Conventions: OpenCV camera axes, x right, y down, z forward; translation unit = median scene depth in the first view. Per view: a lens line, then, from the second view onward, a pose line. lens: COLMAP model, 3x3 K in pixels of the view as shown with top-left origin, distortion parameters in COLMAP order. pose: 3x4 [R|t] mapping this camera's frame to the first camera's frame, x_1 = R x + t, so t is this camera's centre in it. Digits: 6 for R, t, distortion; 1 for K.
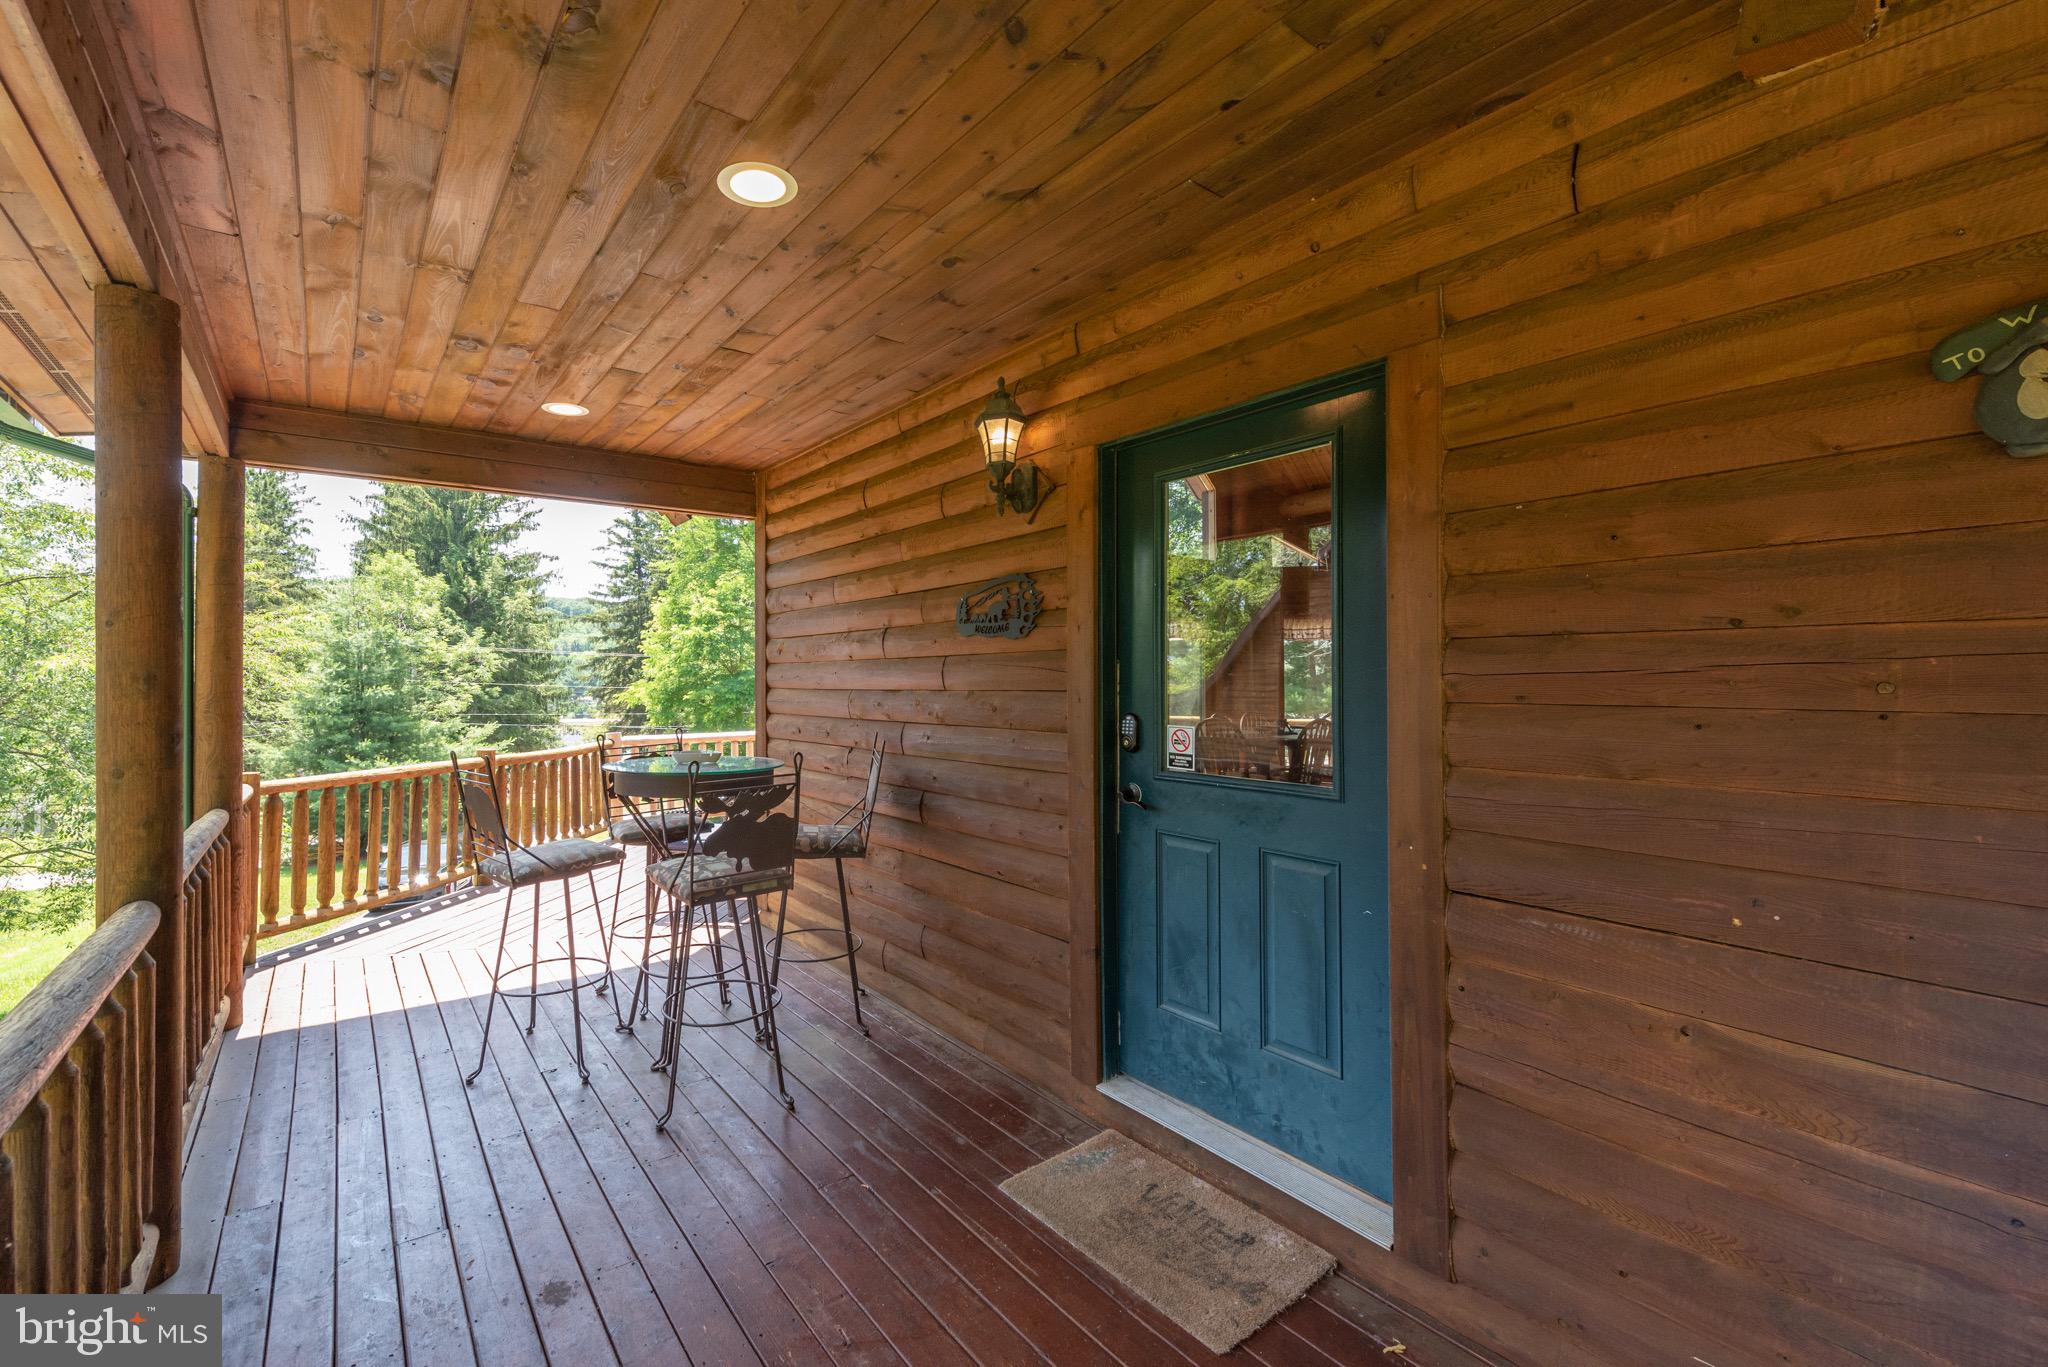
lens RADIAL K [[819.3, 0, 1019.0], [0, 819.3, 677.1], [0, 0, 1]] dist [0.007785, -0.000724]
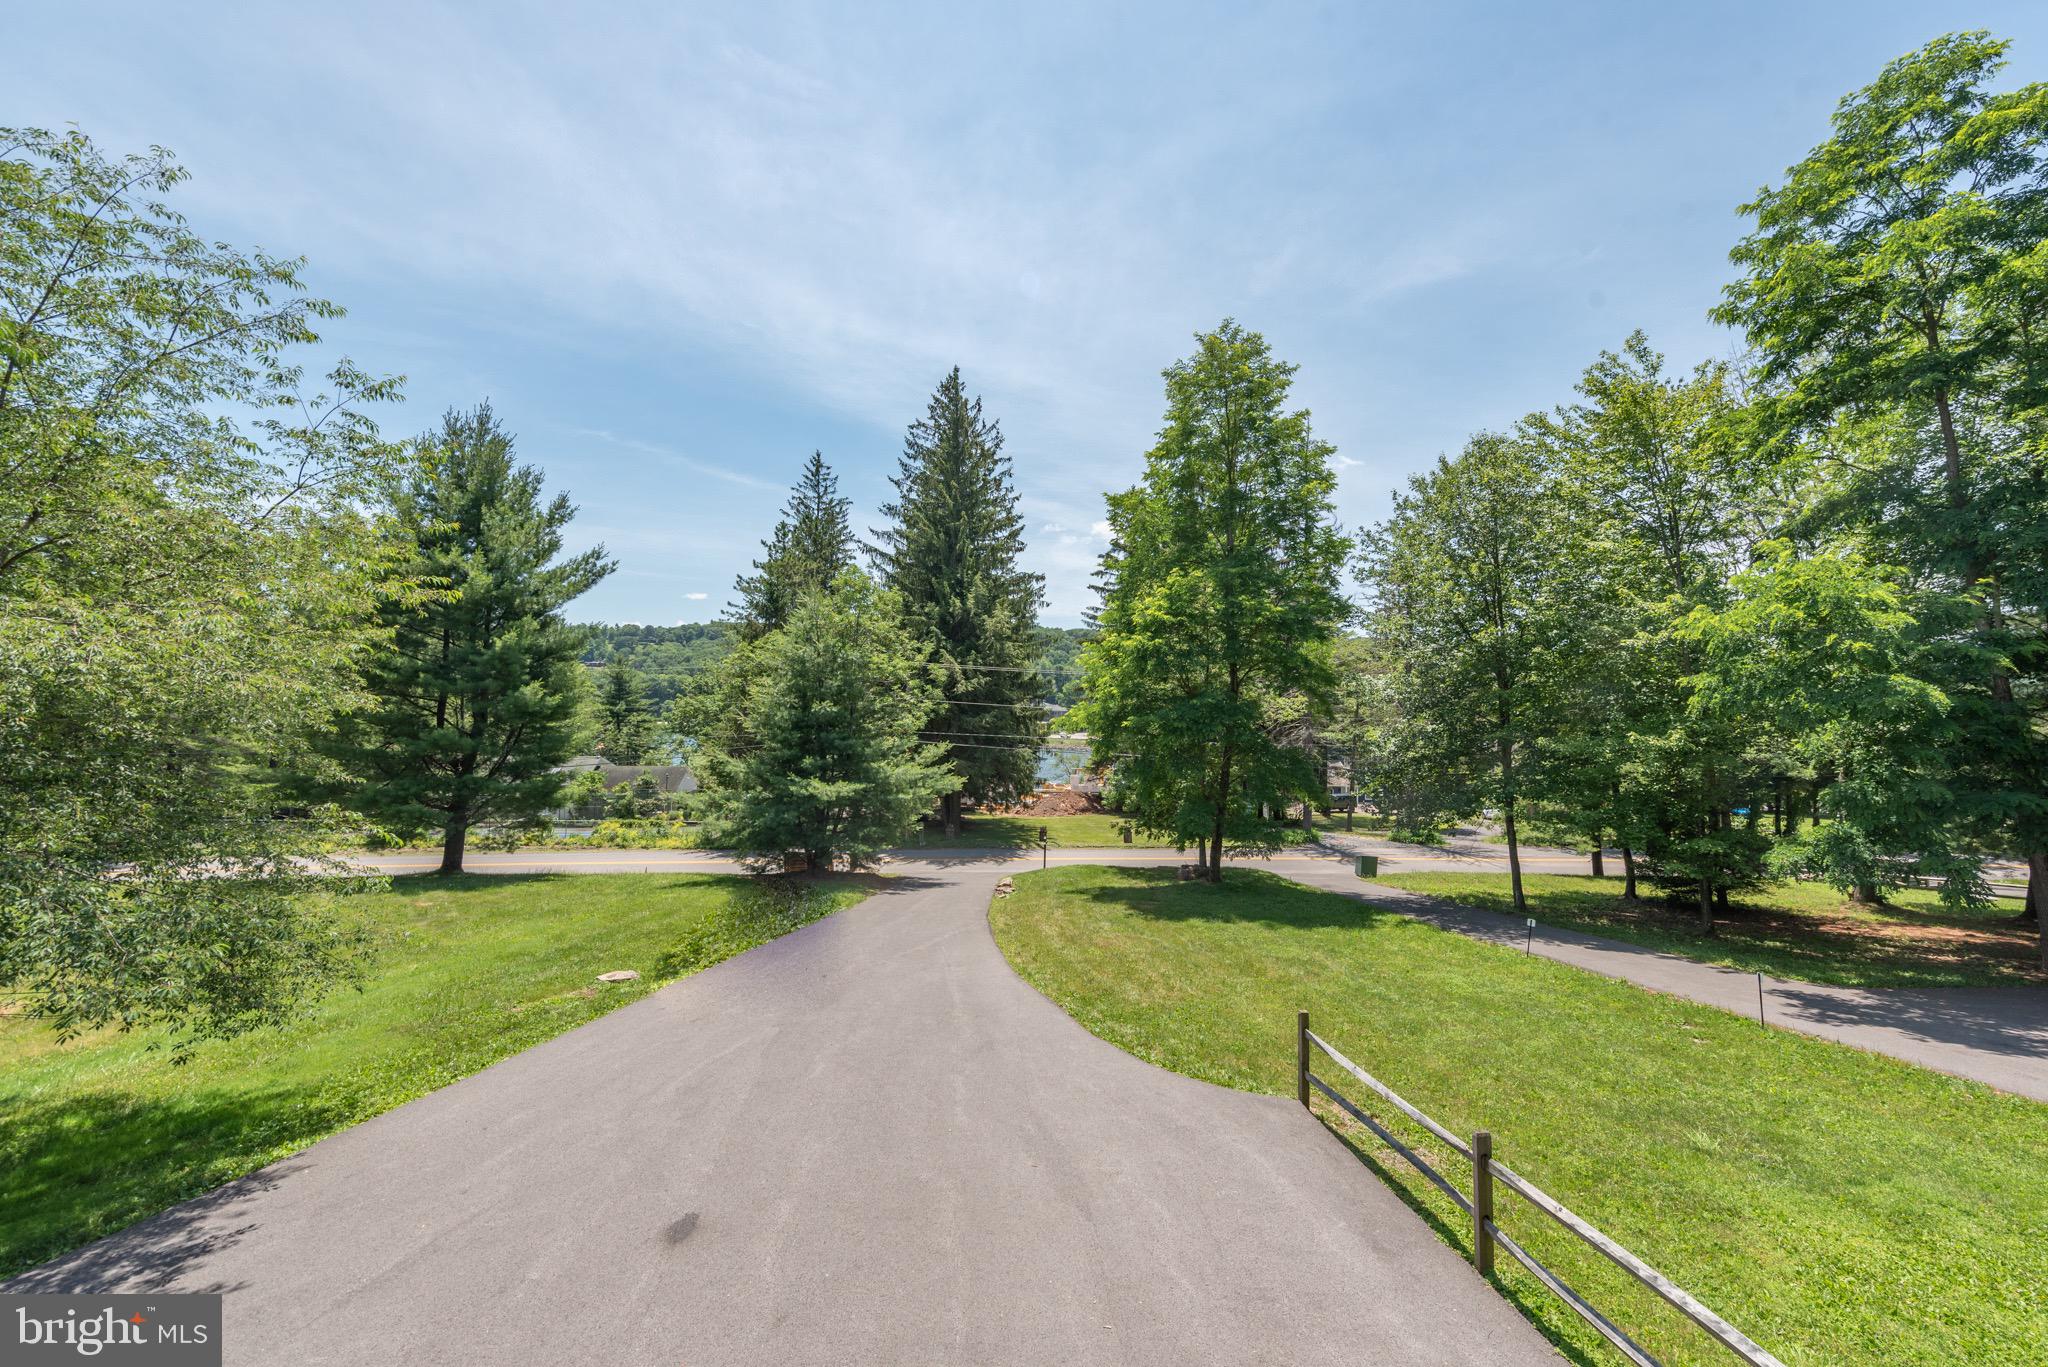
lens RADIAL K [[819.3, 0, 1012.0], [0, 819.3, 692.1], [0, 0, 1]] dist [0.007785, -0.000724]
pose [[0.821677, 0.014571, -0.569767, -0.033775], [-0.022192, 0.999733, -0.006438, 0.001027], [0.569521, 0.017934, 0.821781, 0.224836]]
